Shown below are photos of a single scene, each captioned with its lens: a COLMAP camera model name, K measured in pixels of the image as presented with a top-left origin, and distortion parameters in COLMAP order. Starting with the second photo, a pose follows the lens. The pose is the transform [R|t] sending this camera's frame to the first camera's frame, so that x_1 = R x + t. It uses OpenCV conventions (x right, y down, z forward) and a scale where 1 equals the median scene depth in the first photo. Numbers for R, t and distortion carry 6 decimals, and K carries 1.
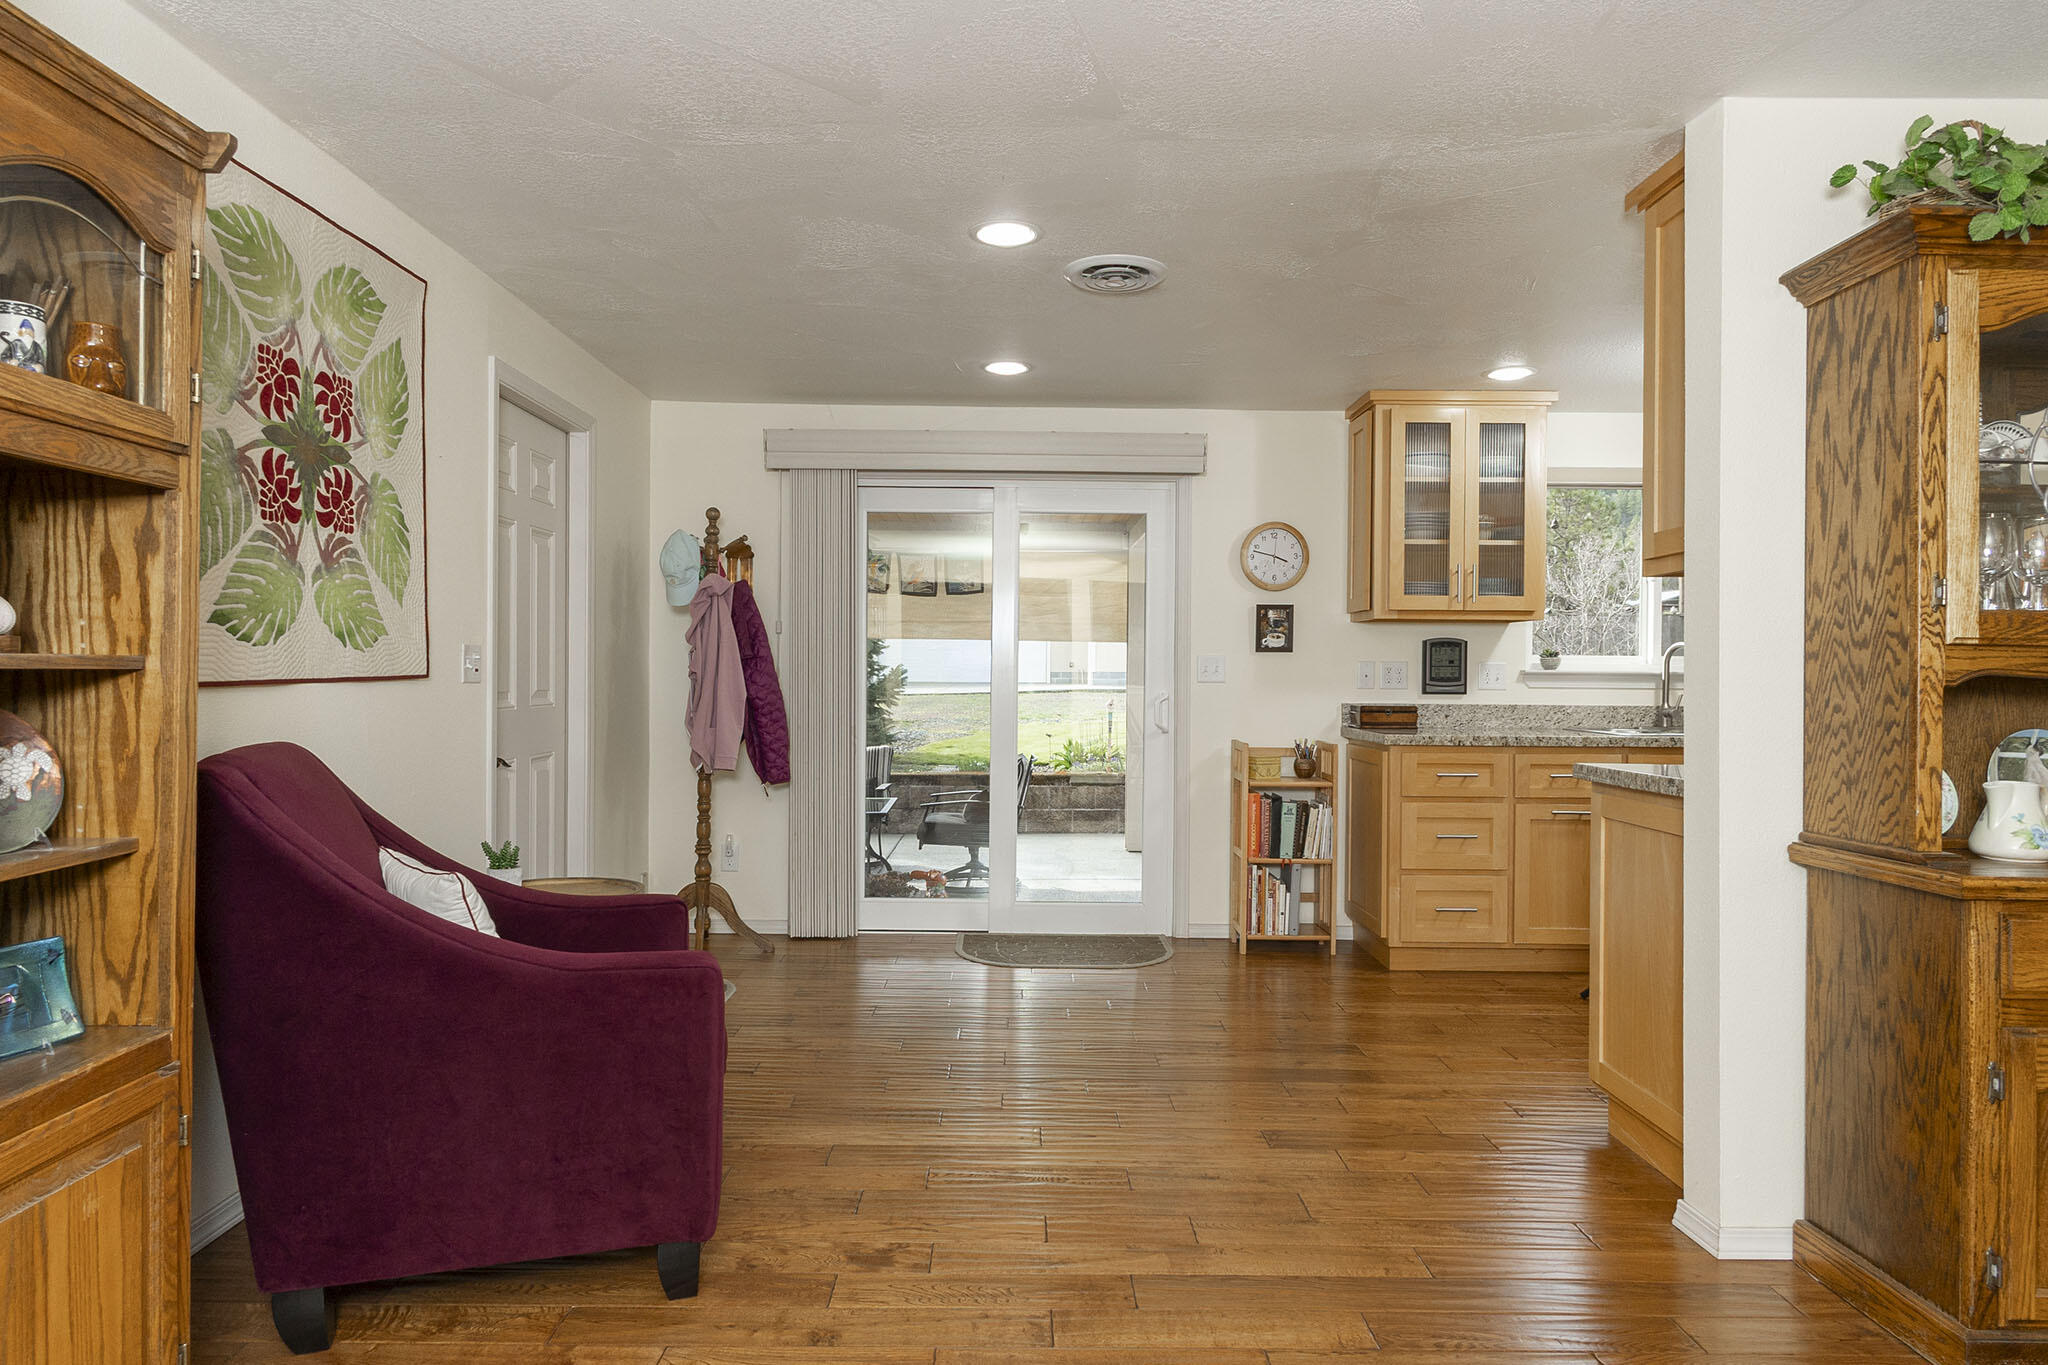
lens RADIAL K [[1250.3, 0, 1025.9], [0, 1250.3, 680.3], [0, 0, 1]] dist [0.007191, -0.005938]
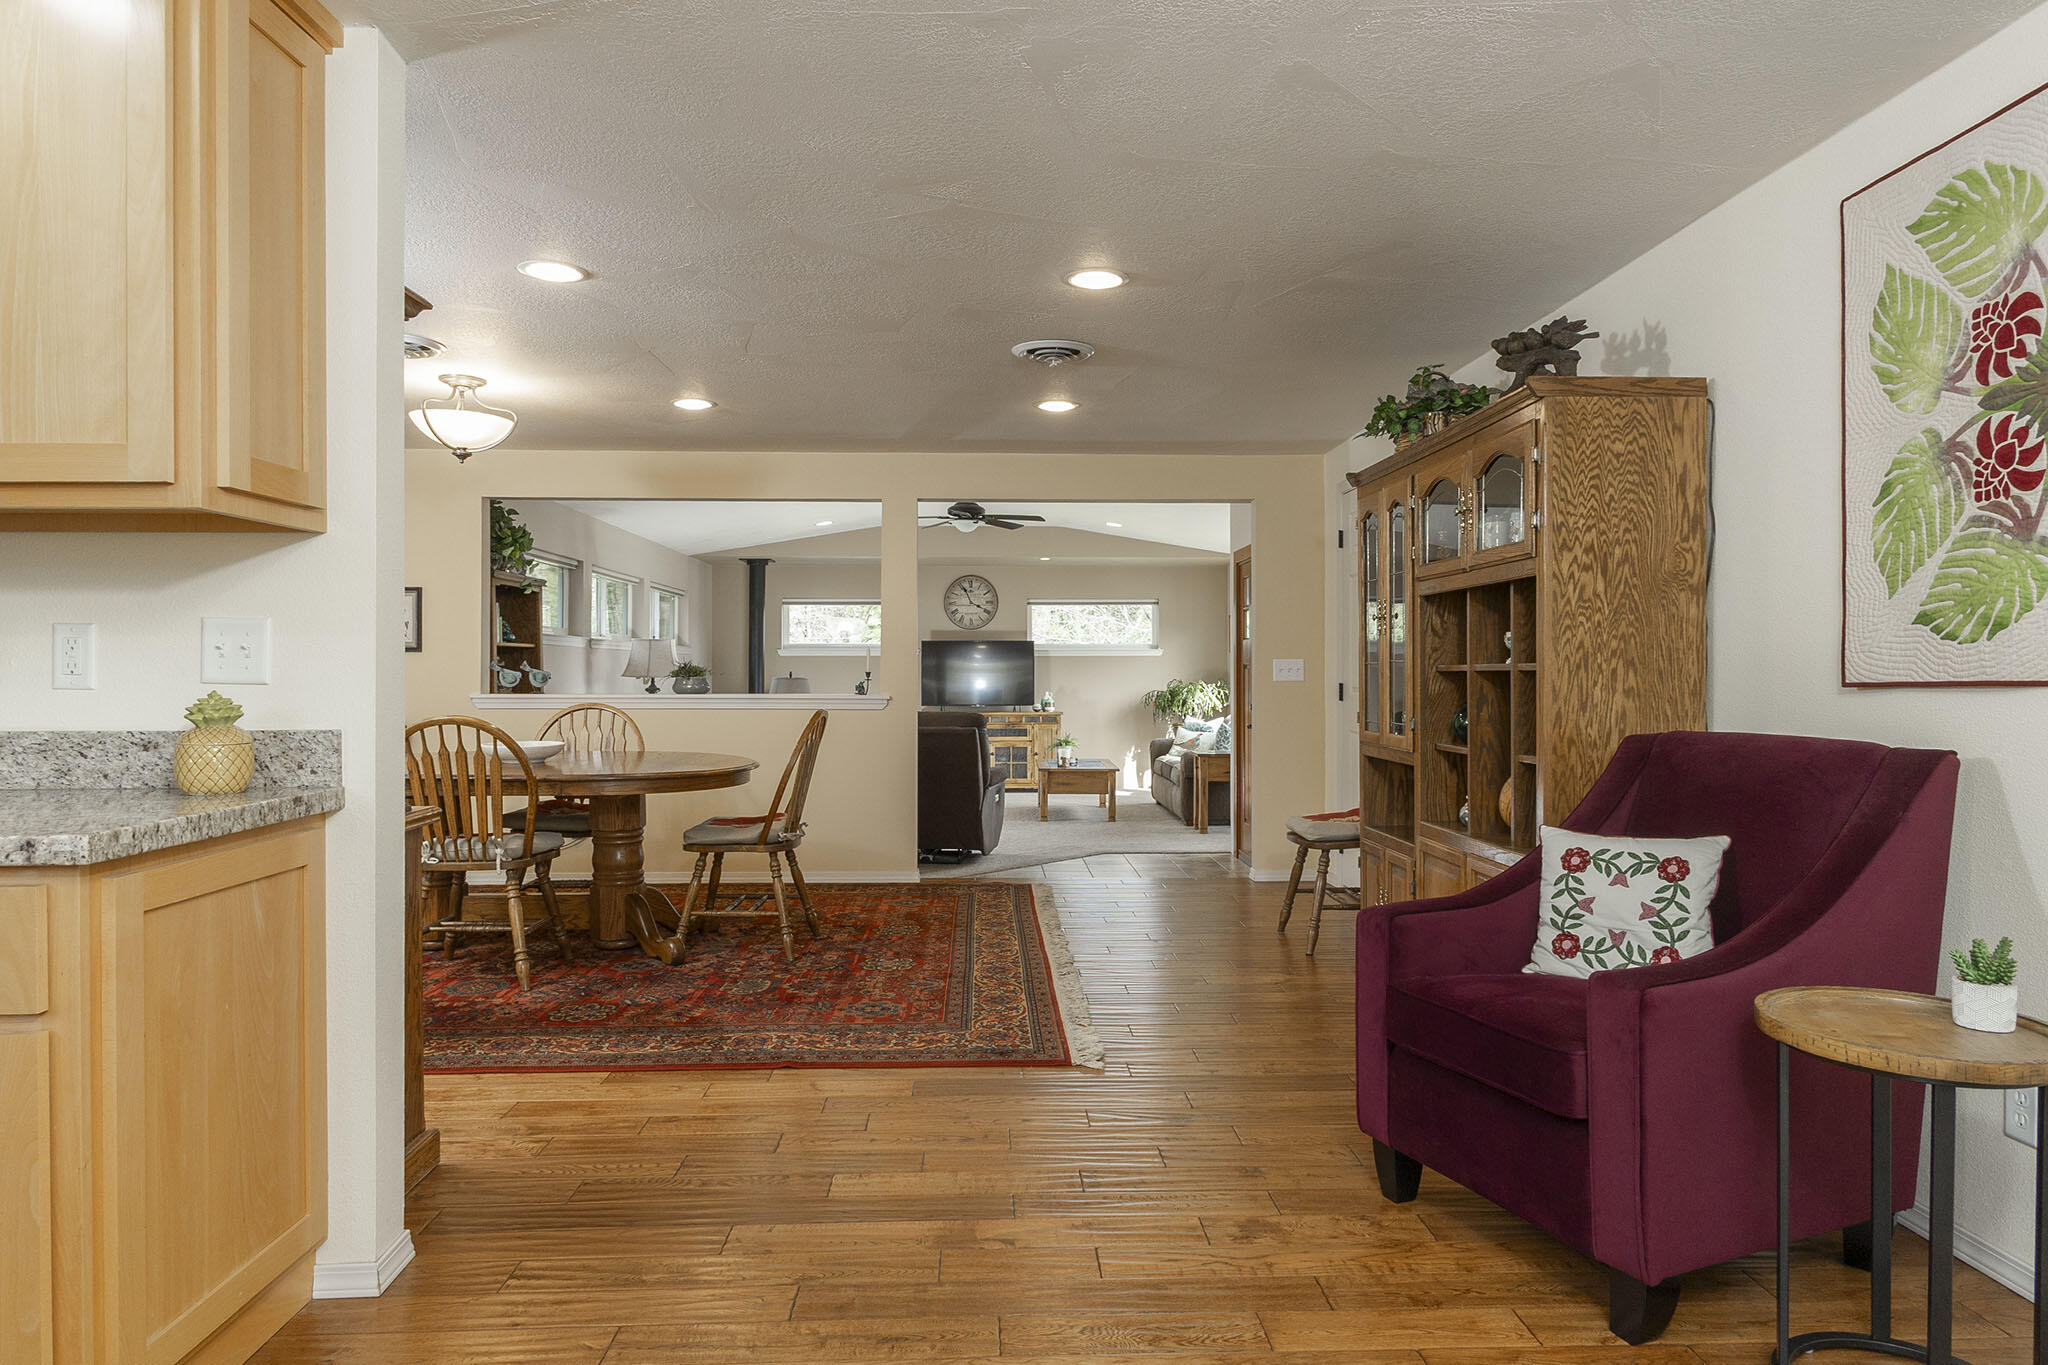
lens RADIAL K [[1250.3, 0, 1029.5], [0, 1250.3, 680.1], [0, 0, 1]] dist [0.007191, -0.005938]
pose [[-0.999124, -0.008378, -0.040991, 0.105395], [-0.008845, 0.999898, 0.011228, -0.005220], [0.040892, 0.011581, -0.999096, 1.863267]]
